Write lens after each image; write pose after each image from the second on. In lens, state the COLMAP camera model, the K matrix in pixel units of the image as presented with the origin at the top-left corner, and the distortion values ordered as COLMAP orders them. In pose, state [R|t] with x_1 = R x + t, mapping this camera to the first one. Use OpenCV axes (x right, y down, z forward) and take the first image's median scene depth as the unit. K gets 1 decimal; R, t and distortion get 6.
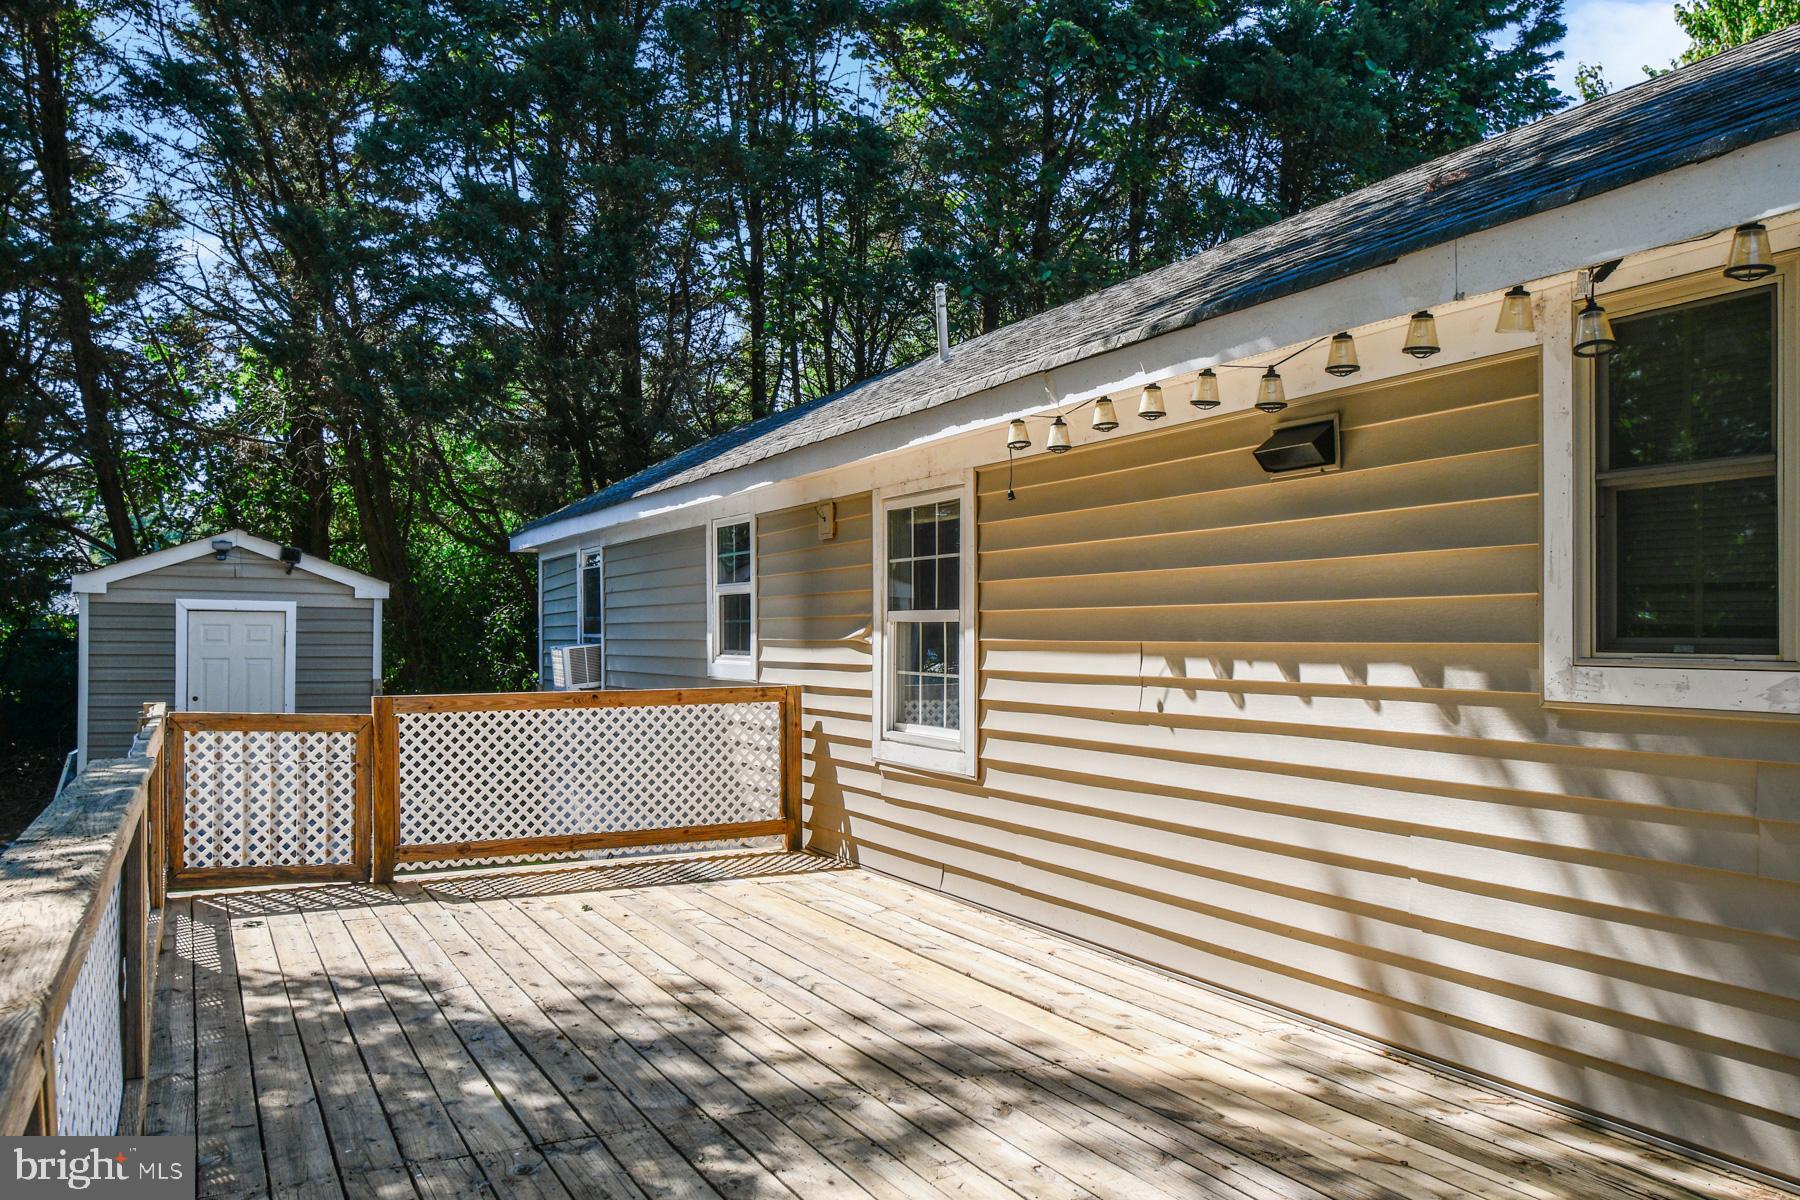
lens RADIAL K [[1532.6, 0, 903.2], [0, 1532.6, 643.3], [0, 0, 1]] dist [0.000728, 0.003552]
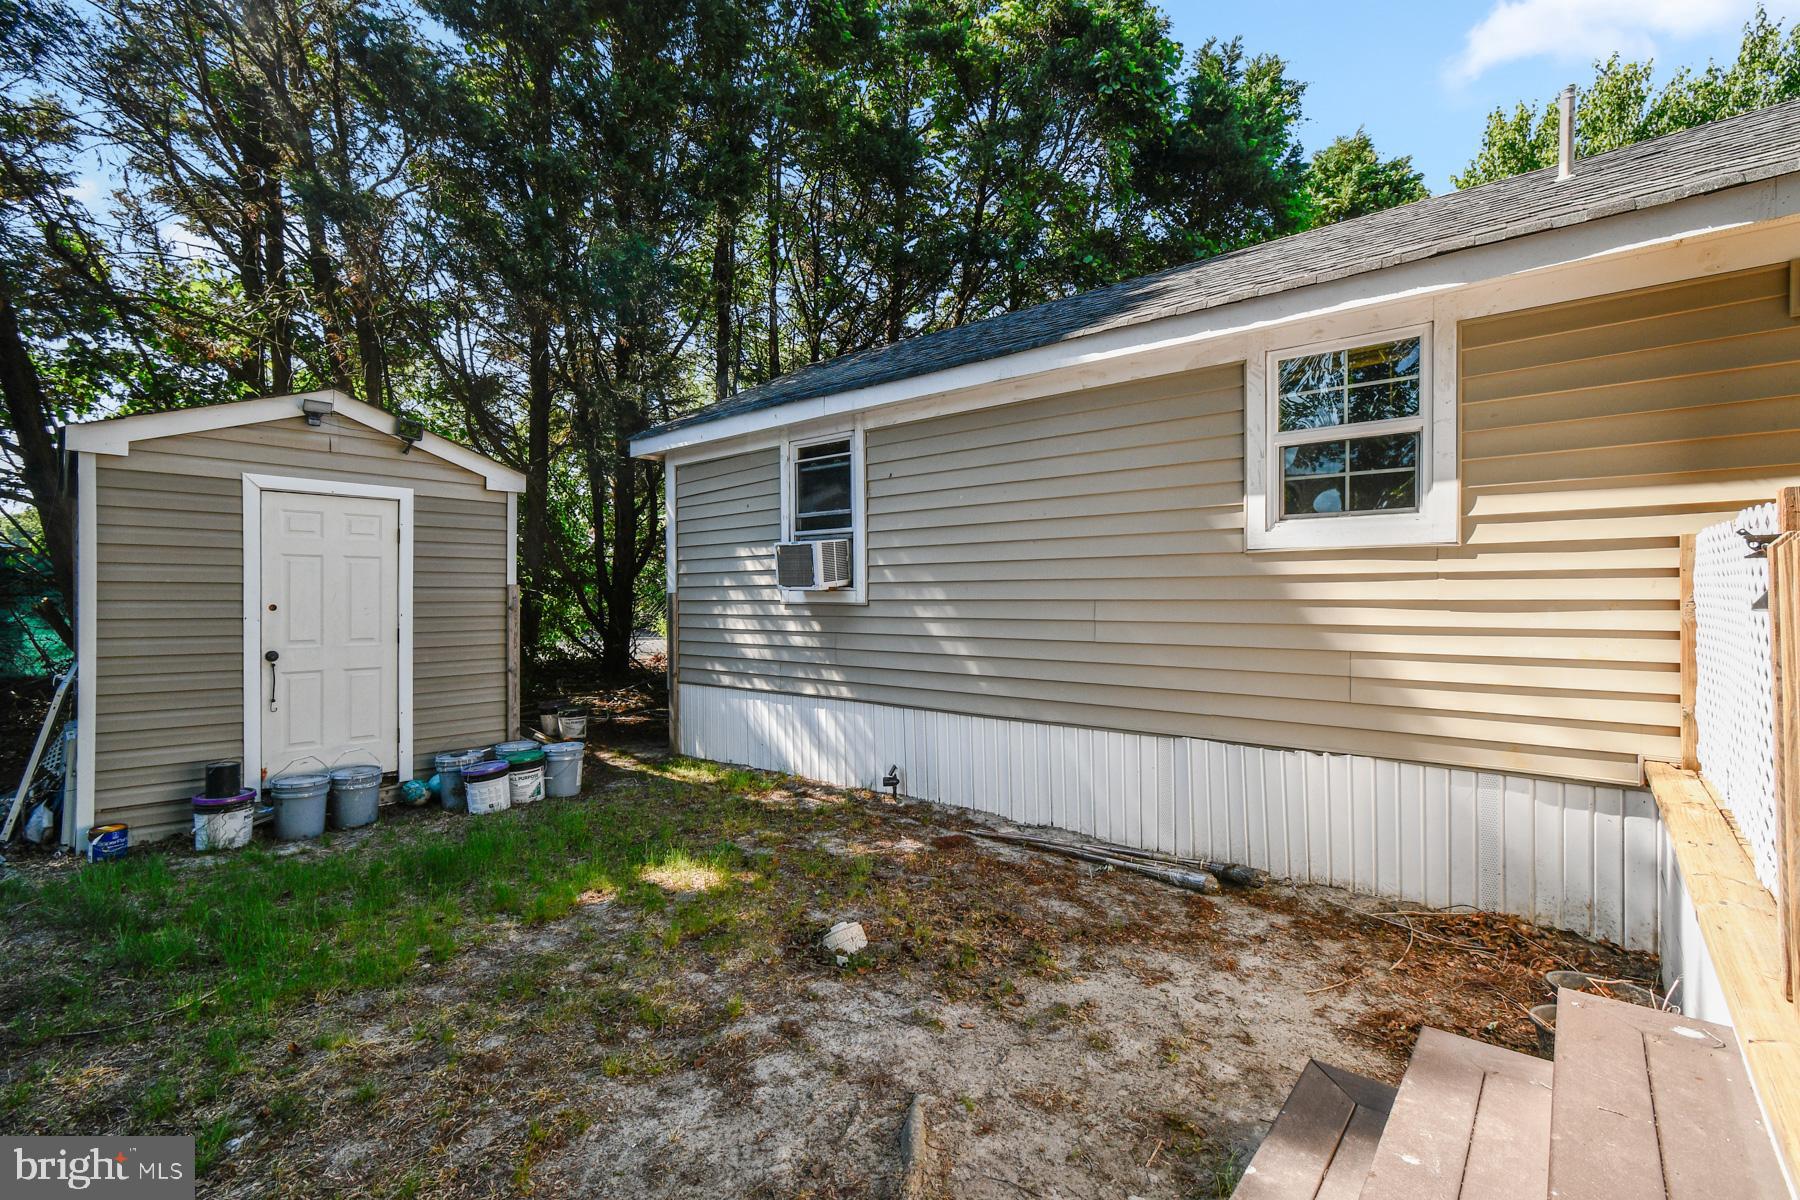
lens RADIAL K [[814.7, 0, 900.0], [0, 814.7, 600.0], [0, 0, 1]] dist [0.001183, -0.000234]
pose [[0.910705, -0.009072, 0.412959, -0.630323], [0.008155, 0.999959, 0.003983, 0.059746], [-0.412978, -0.000260, 0.910741, 0.926282]]
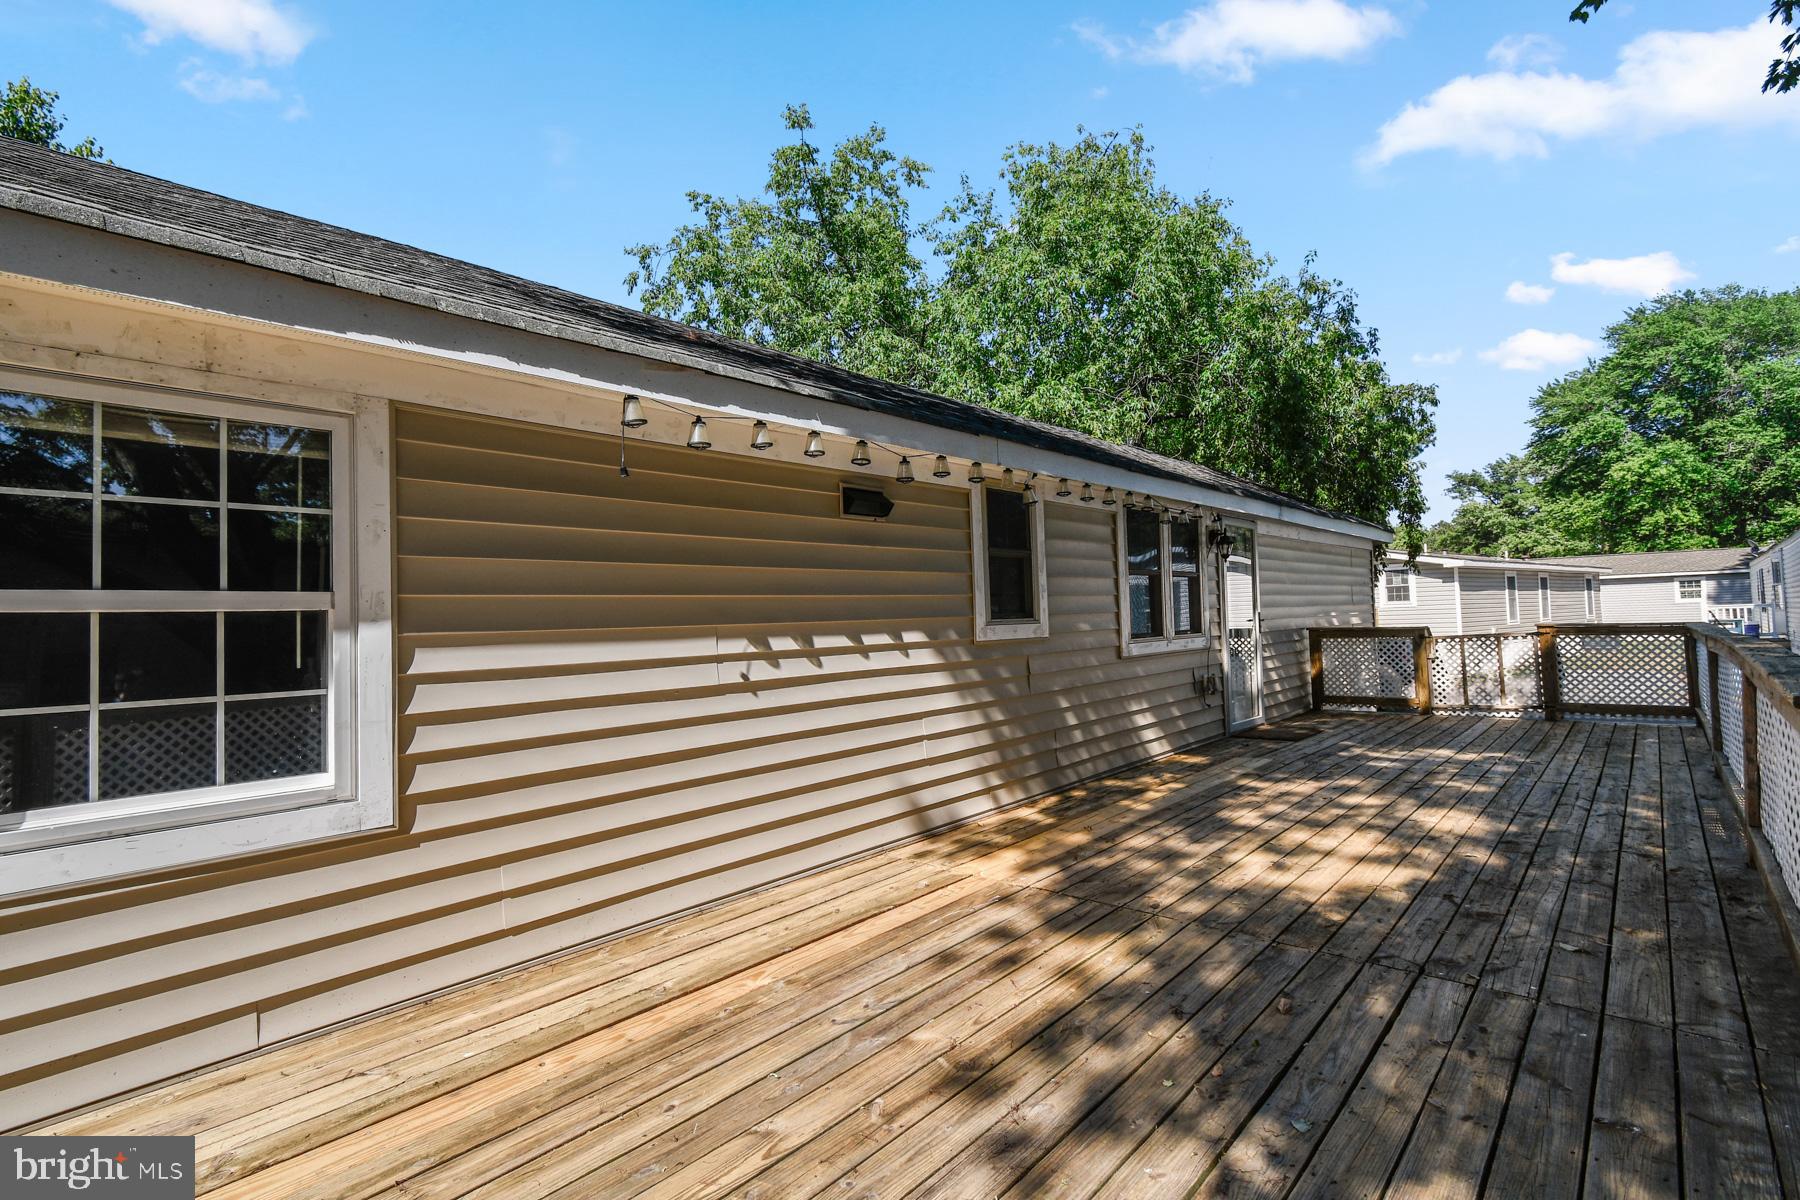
lens RADIAL K [[831.7, 0, 900.0], [0, 831.7, 600.0], [0, 0, 1]] dist [-0.001275, -0.000371]
pose [[-0.383939, 0.044290, 0.922296, -0.367503], [0.044912, 0.998562, -0.029256, 0.003267], [-0.922265, 0.030190, -0.385377, 0.831695]]
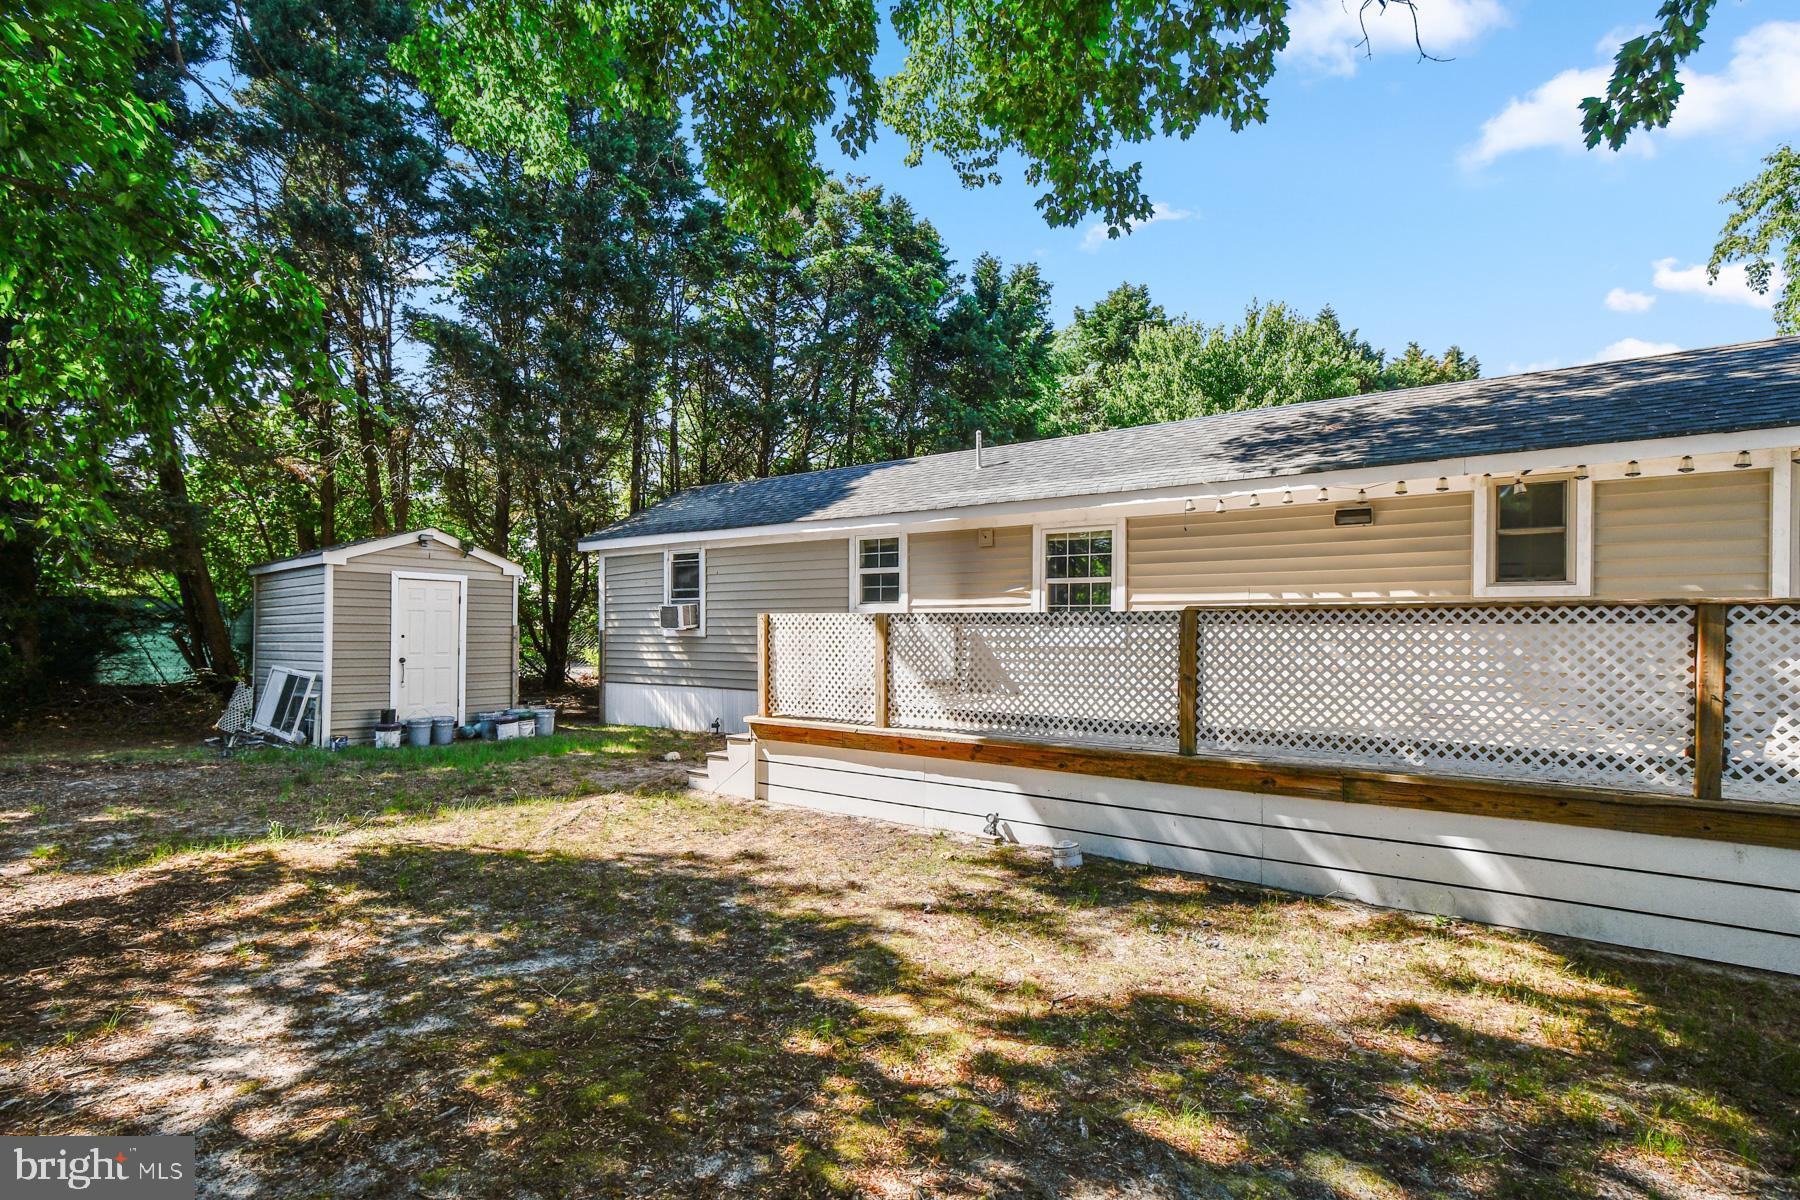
lens RADIAL K [[888.5, 0, 926.9], [0, 888.5, 626.0], [0, 0, 1]] dist [0.003119, 0.000864]
pose [[0.870059, 0.005454, 0.492918, -0.807008], [-0.000740, 0.999952, -0.009756, 0.061600], [-0.492948, 0.008124, 0.870021, -0.047730]]
